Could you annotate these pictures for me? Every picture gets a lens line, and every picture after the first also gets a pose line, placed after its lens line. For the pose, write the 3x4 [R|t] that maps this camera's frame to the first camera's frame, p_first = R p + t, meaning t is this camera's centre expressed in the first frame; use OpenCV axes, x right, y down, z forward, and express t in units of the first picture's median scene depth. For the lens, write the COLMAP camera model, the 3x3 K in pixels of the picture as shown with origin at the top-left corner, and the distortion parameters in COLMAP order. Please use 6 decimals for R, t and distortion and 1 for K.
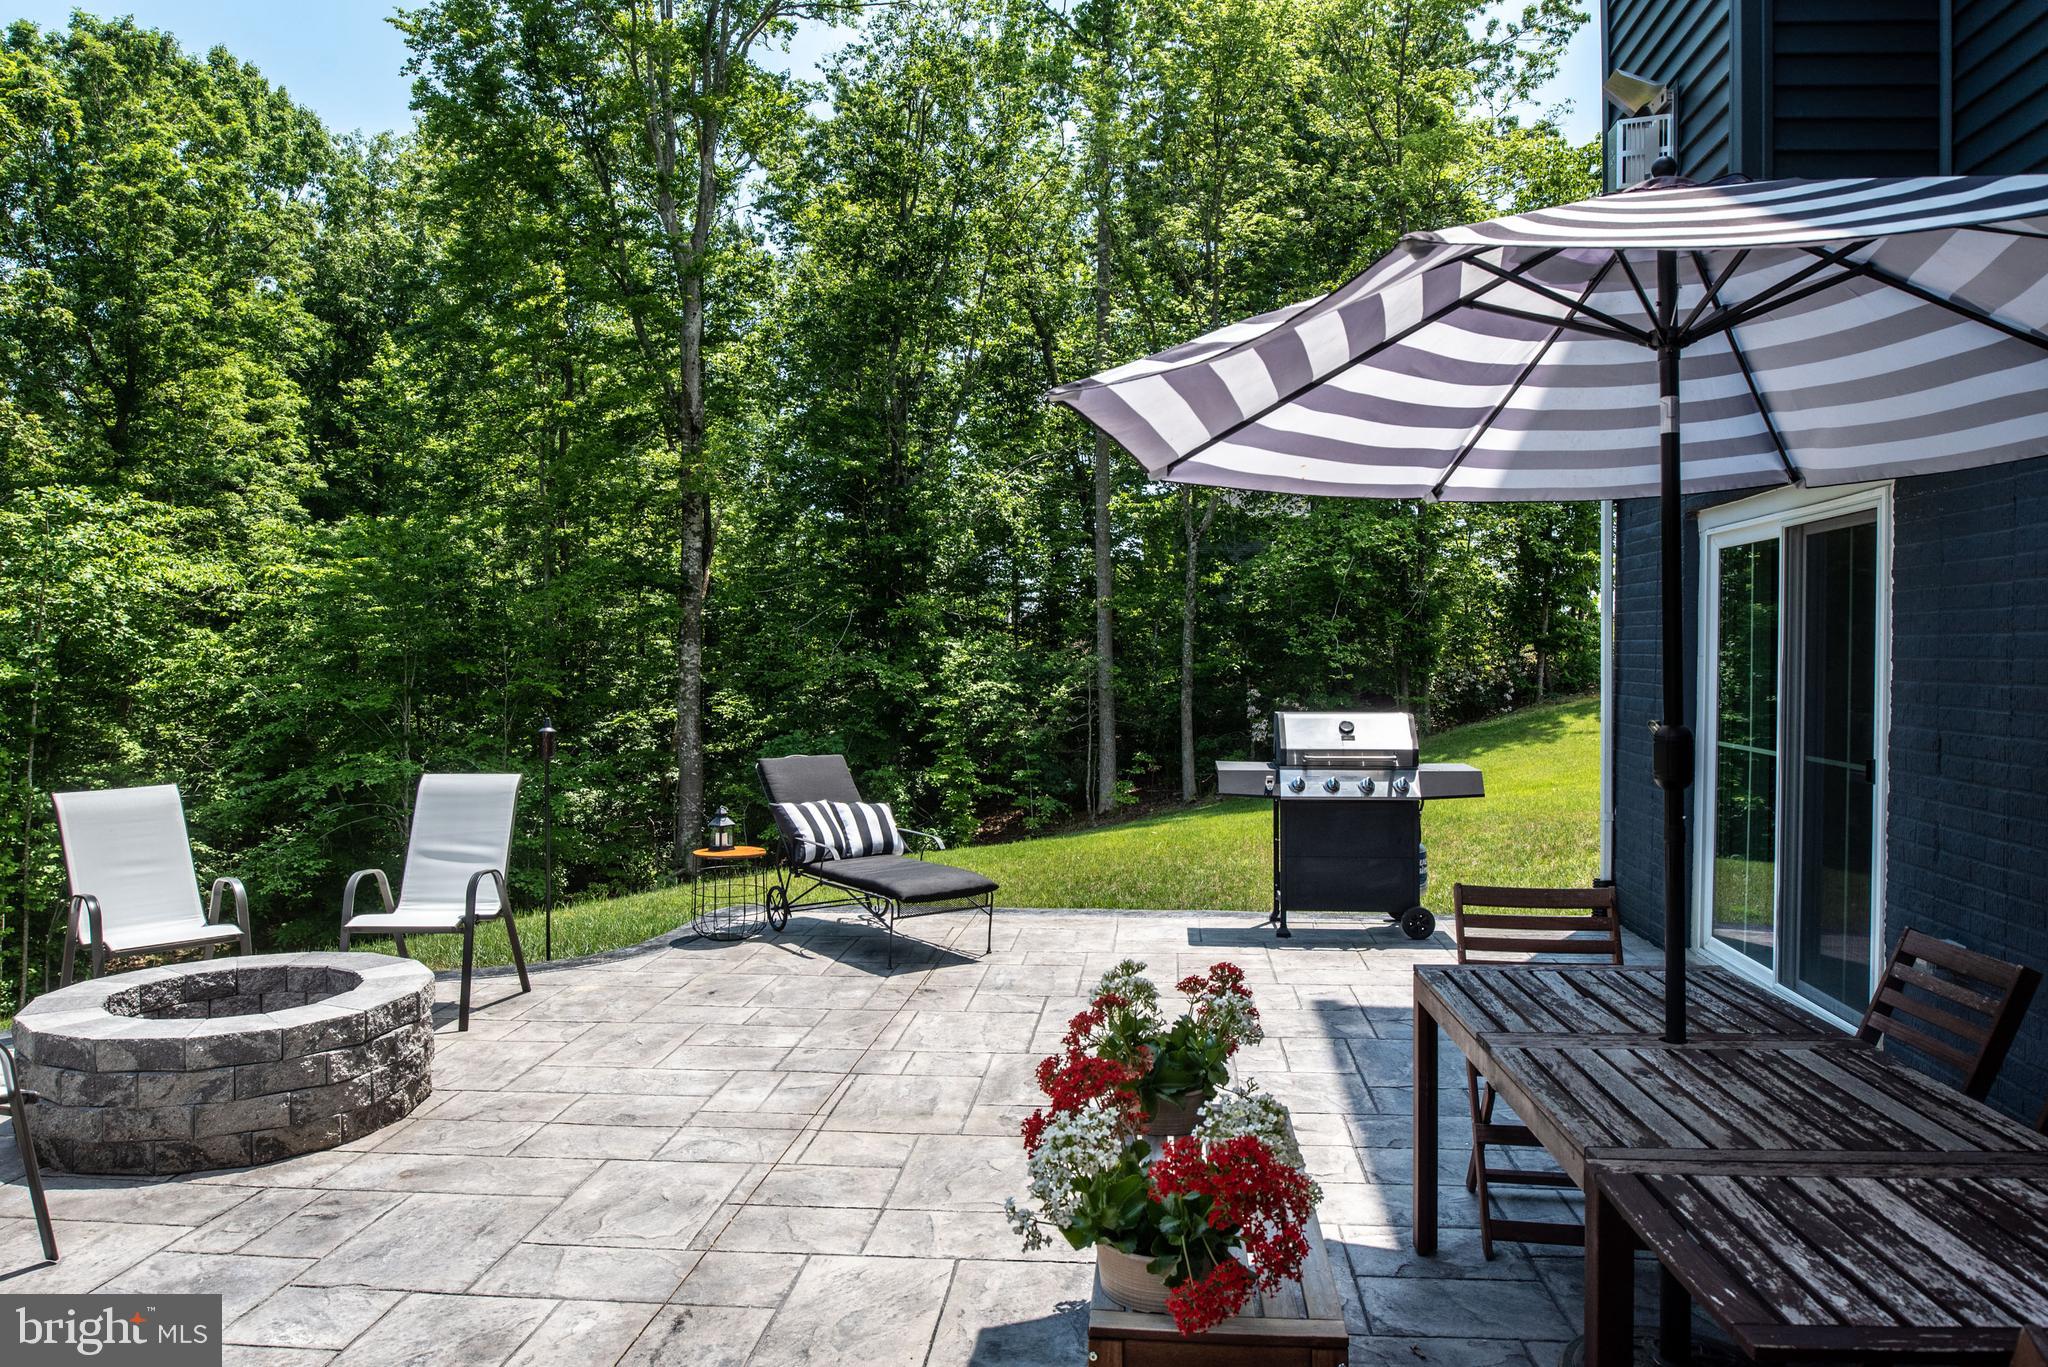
lens RADIAL K [[1365.0, 0, 1024.0], [0, 1365.0, 683.5], [0, 0, 1]] dist [-0.011730, -0.004908]
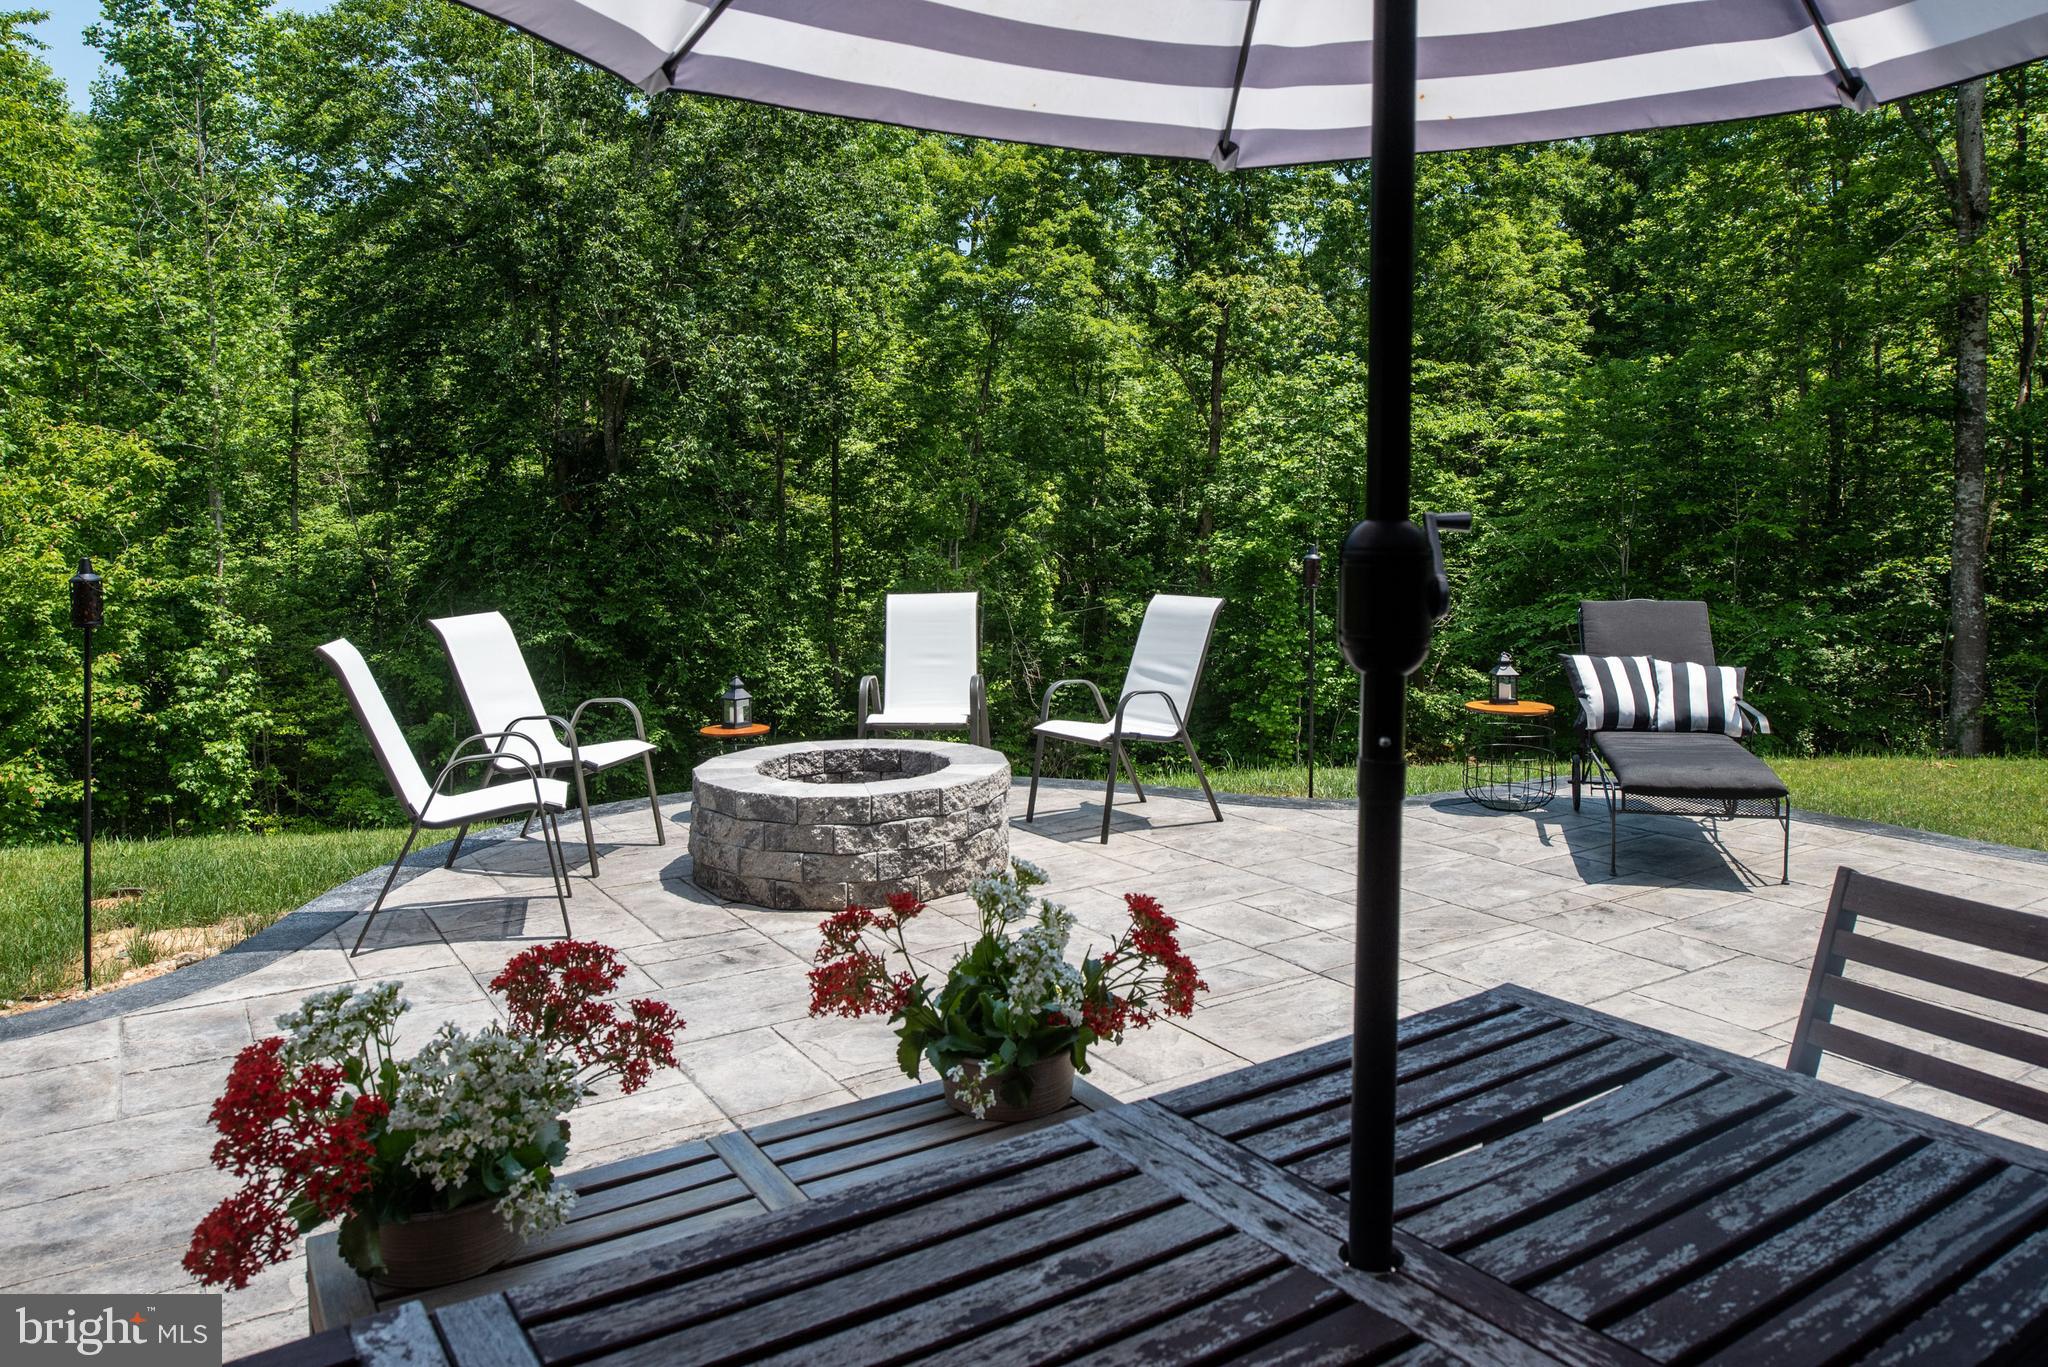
lens RADIAL K [[1380.3, 0, 1022.6], [0, 1380.3, 570.9], [0, 0, 1]] dist [-0.005670, -0.003920]
pose [[0.632288, 0.031557, -0.774090, 0.259598], [-0.007126, 0.999365, 0.034920, 0.011134], [0.774701, -0.016564, 0.632111, 0.225926]]
